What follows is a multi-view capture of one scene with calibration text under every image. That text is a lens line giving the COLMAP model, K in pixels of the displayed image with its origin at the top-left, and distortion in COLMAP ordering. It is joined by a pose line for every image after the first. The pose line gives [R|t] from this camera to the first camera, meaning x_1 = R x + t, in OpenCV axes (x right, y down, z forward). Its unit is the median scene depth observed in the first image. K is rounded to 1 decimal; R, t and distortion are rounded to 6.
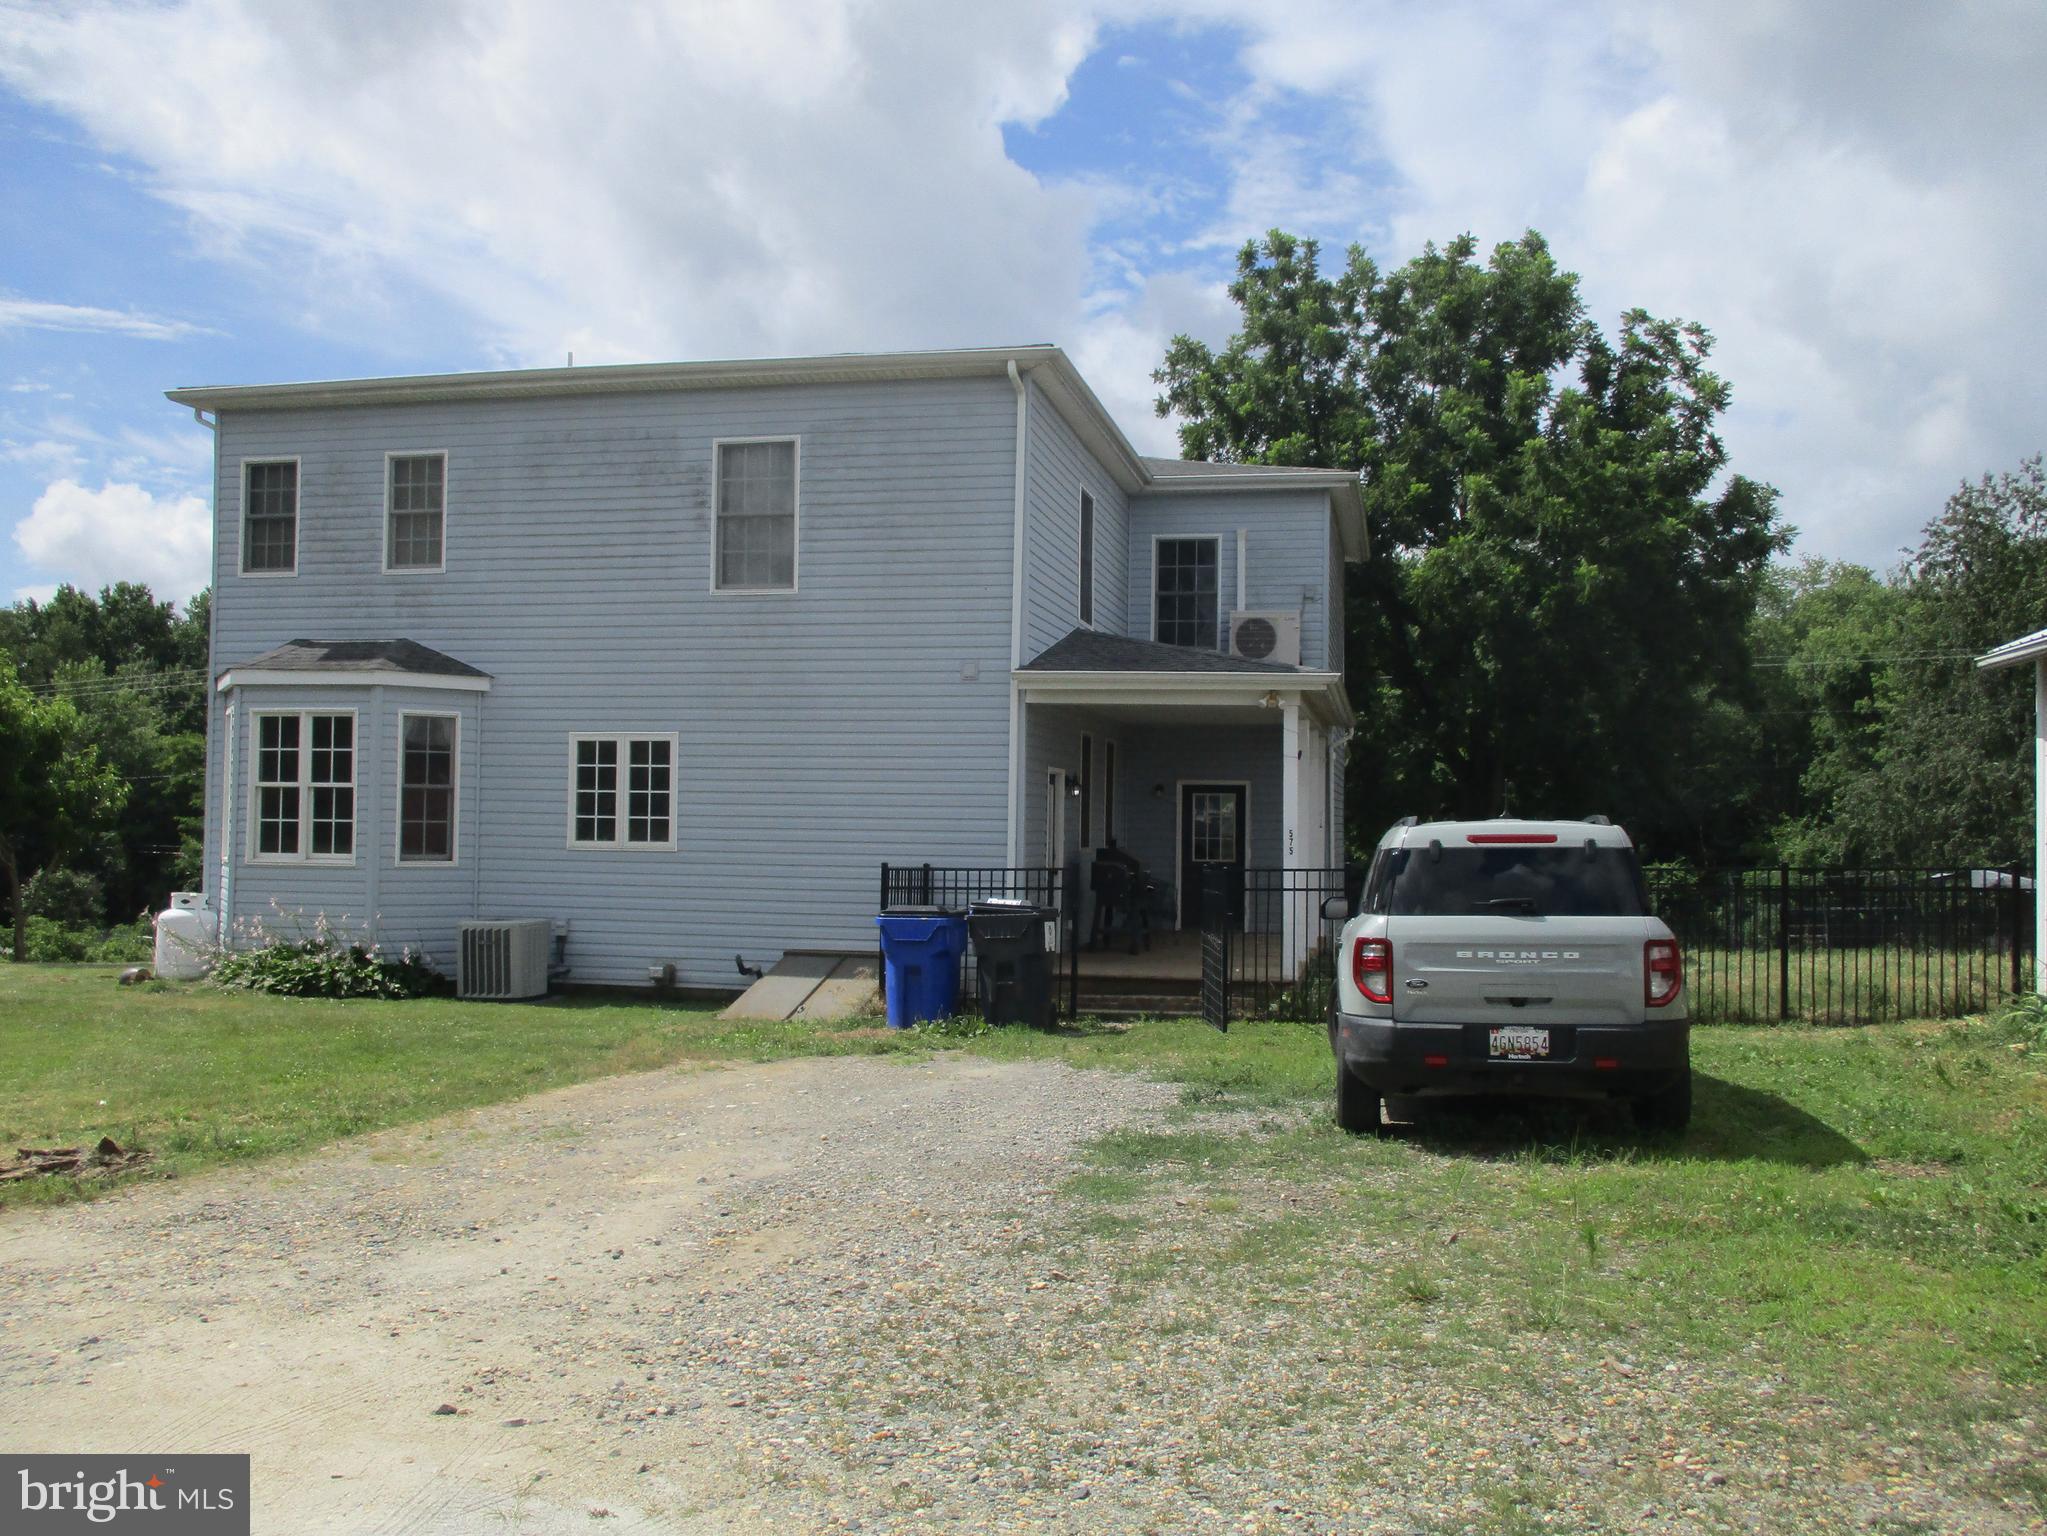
lens RADIAL K [[1706.2, 0, 1034.3], [0, 1706.2, 763.9], [0, 0, 1]] dist [-0.033204, 0.007086]
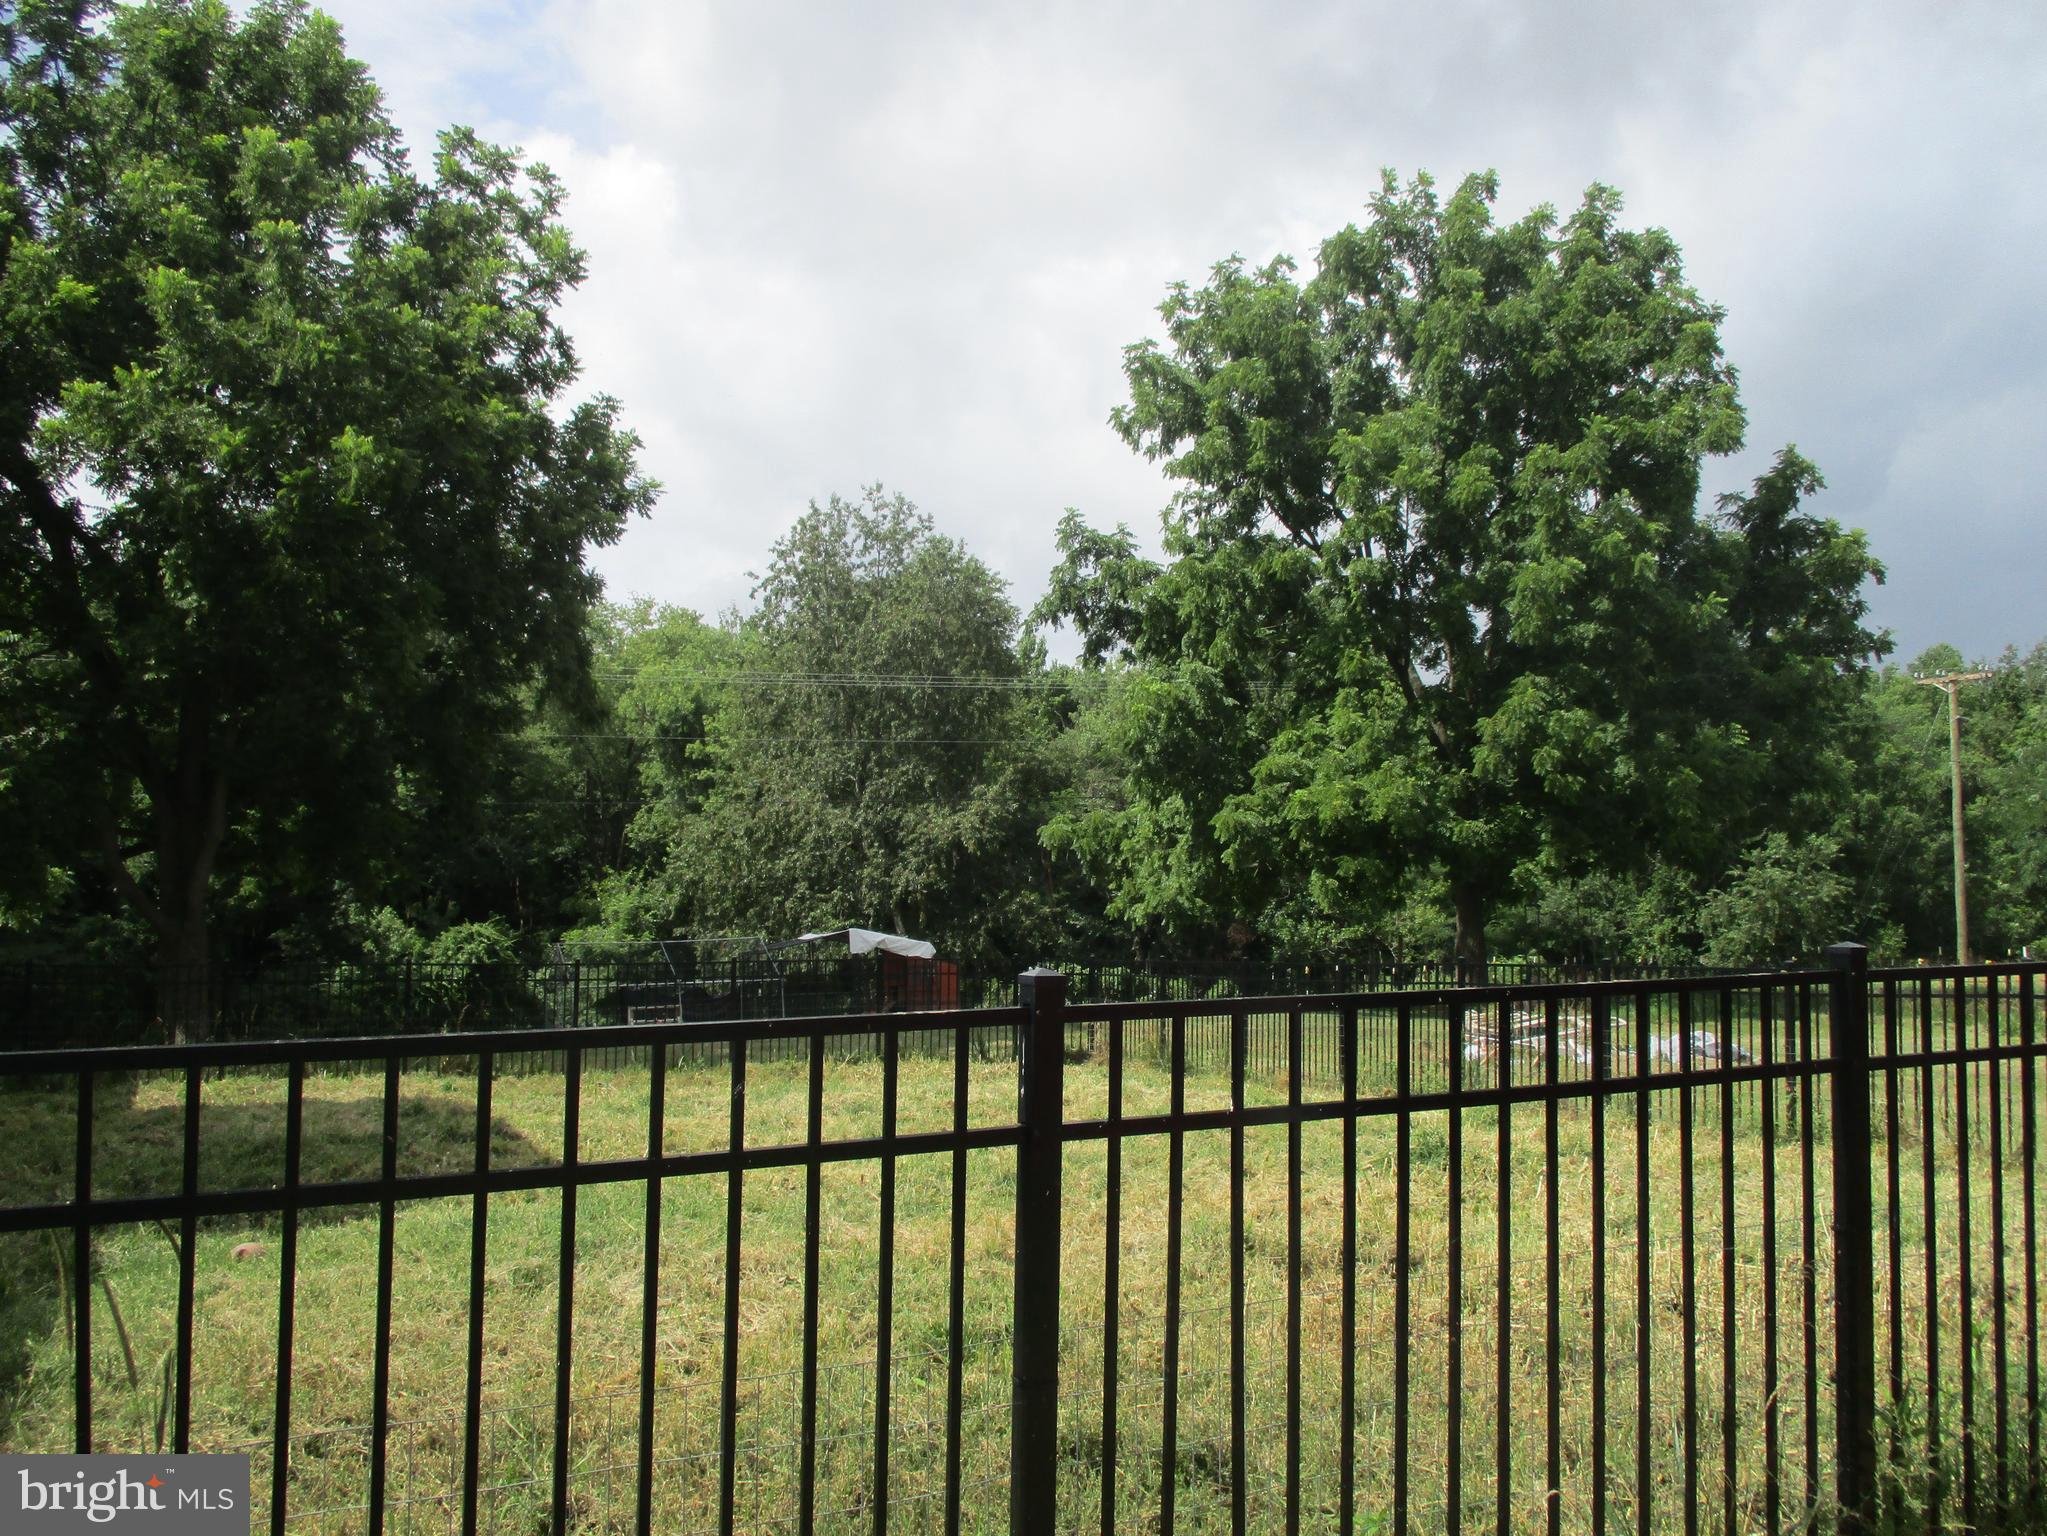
lens RADIAL K [[1706.2, 0, 1034.4], [0, 1706.2, 767.2], [0, 0, 1]] dist [-0.033204, 0.007086]
pose [[0.784500, 0.037820, 0.618975, 0.074580], [-0.018230, 0.999114, -0.037942, 0.009003], [-0.619861, 0.018482, 0.784494, 0.194979]]
